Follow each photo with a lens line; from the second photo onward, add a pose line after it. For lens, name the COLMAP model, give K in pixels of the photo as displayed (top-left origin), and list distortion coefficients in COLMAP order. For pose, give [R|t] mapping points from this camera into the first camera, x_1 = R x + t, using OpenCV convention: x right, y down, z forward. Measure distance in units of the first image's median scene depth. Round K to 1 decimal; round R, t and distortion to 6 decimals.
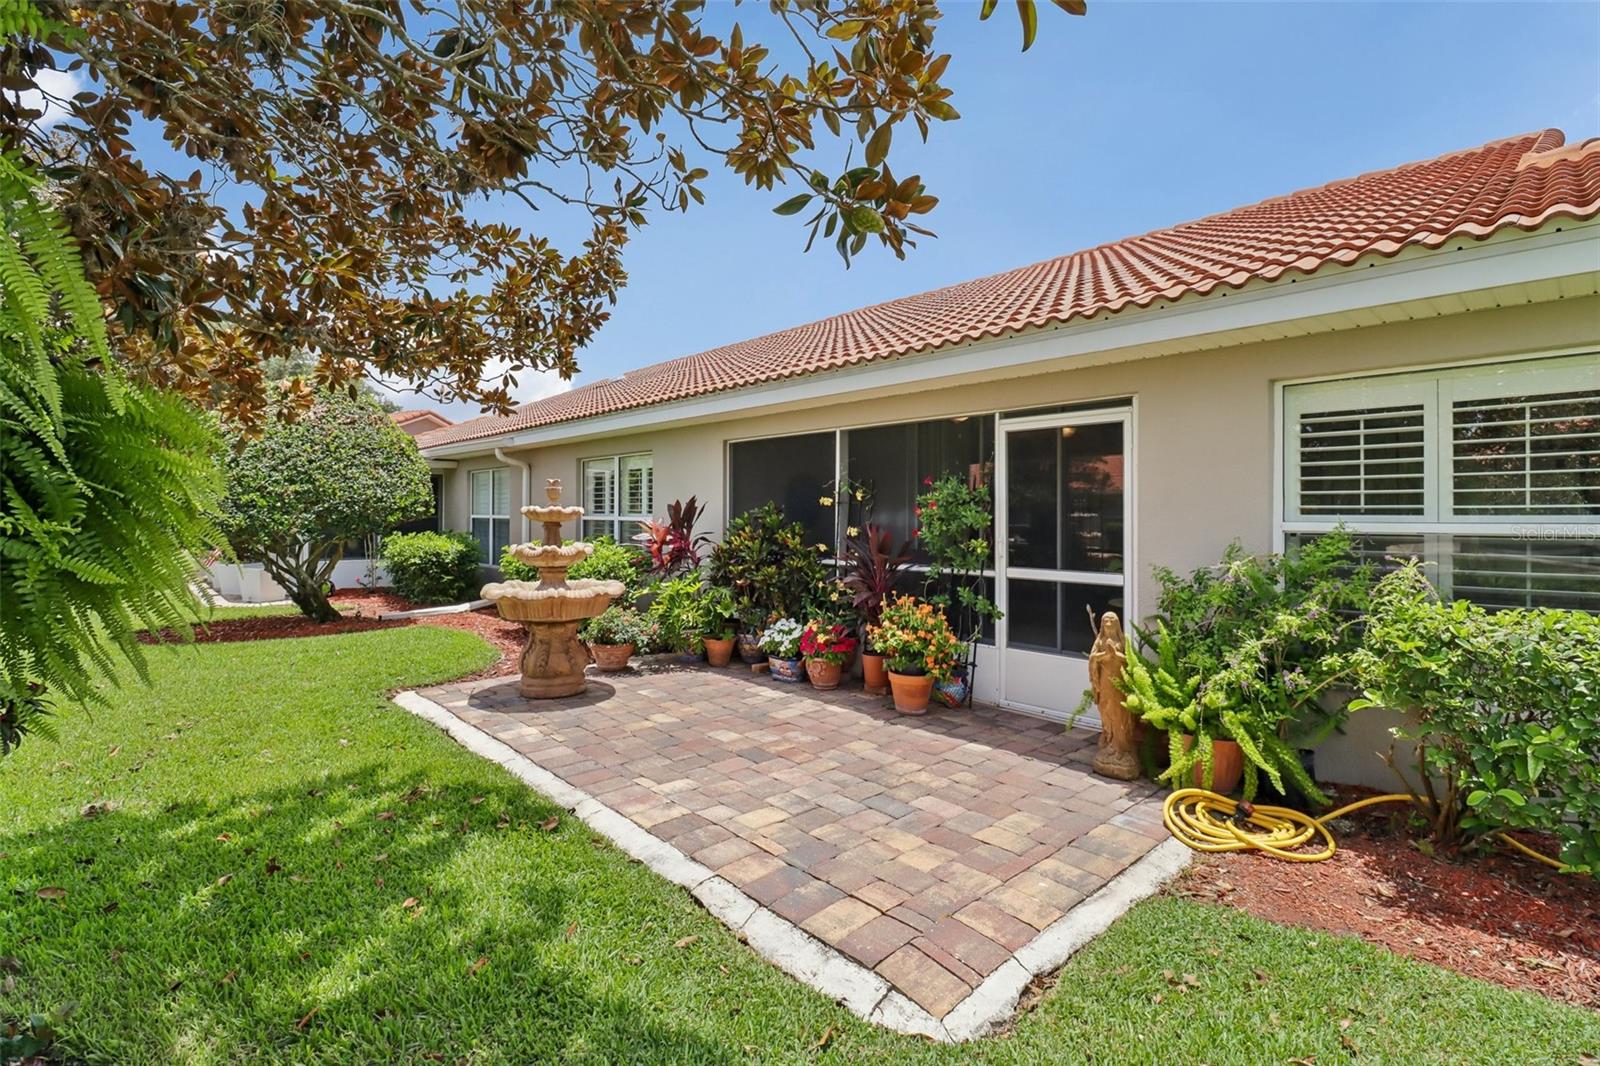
lens RADIAL K [[744.9, 0, 798.9], [0, 744.9, 508.5], [0, 0, 1]] dist [0.001141, -0.014937]
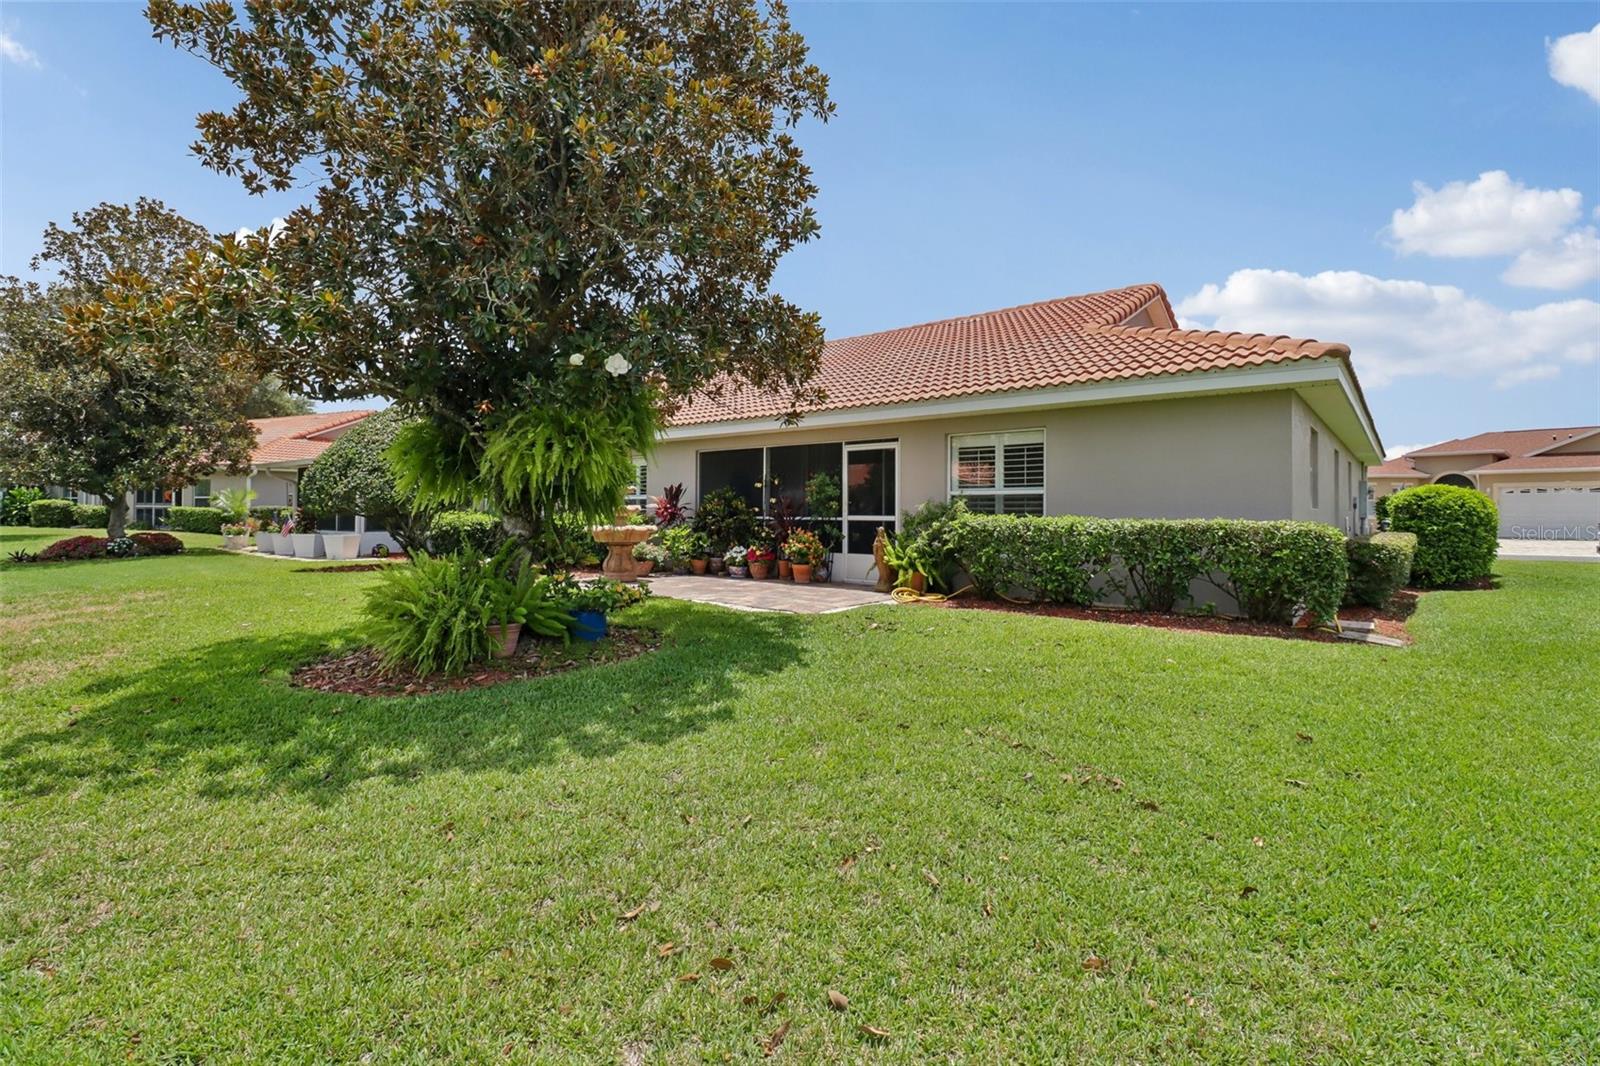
lens RADIAL K [[744.9, 0, 798.9], [0, 744.9, 508.5], [0, 0, 1]] dist [0.001141, -0.014937]
pose [[0.990551, 0.001314, 0.137142, -0.143123], [-0.001909, 0.999989, 0.004208, 0.049635], [-0.137135, -0.004430, 0.990542, -1.045293]]
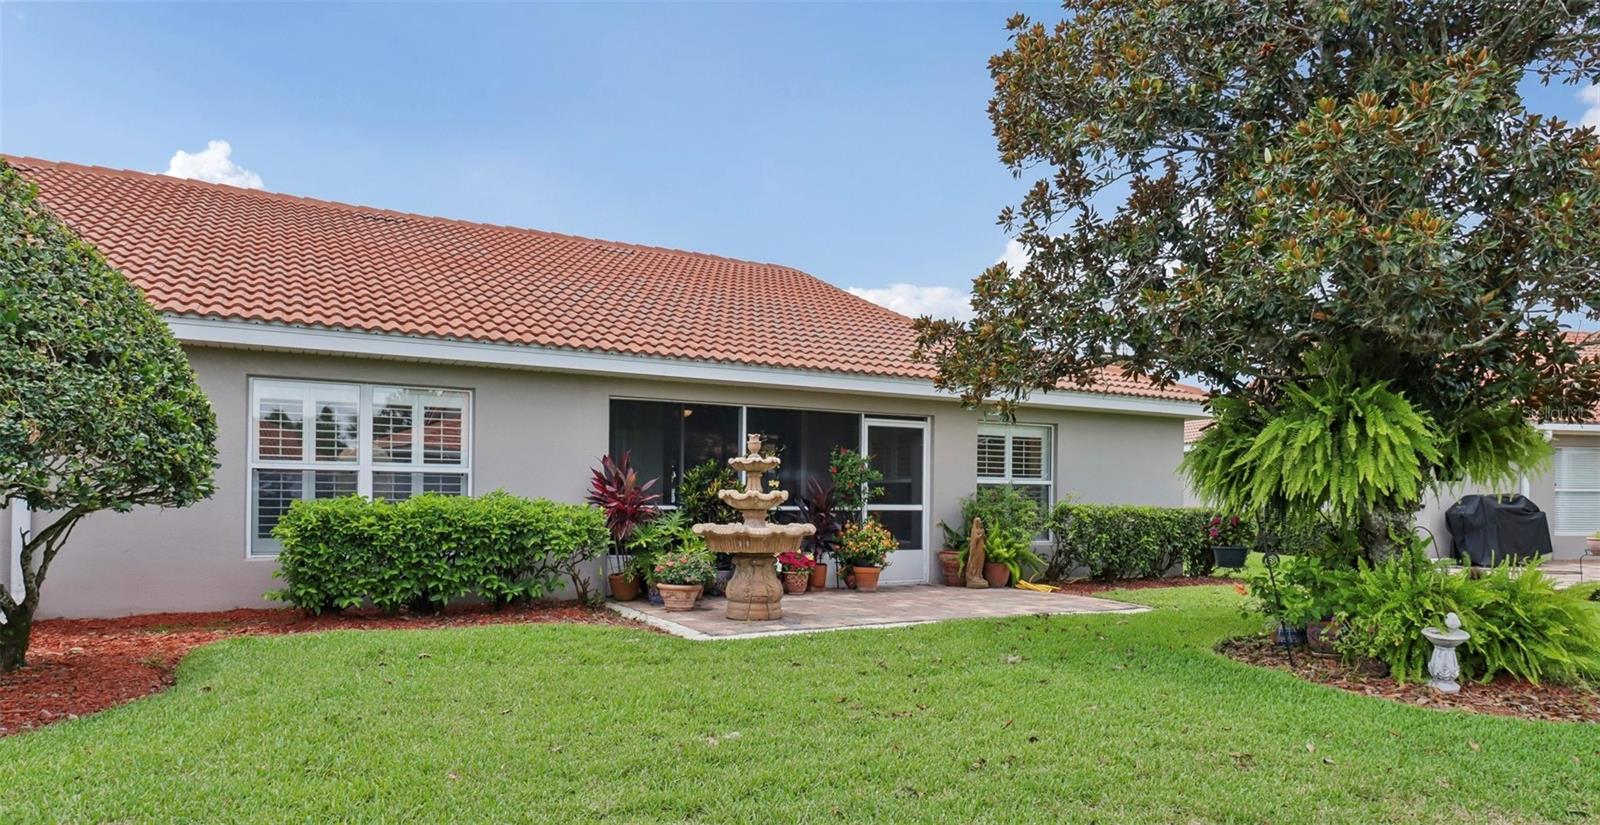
lens RADIAL K [[872.6, 0, 800.0], [0, 872.6, 412.5], [0, 0, 1]] dist [0.000873, 0.000081]
pose [[0.285496, 0.095601, 0.953600, -1.670675], [-0.015910, 0.995348, -0.095024, 0.060690], [-0.958248, 0.011957, 0.285689, 0.554145]]
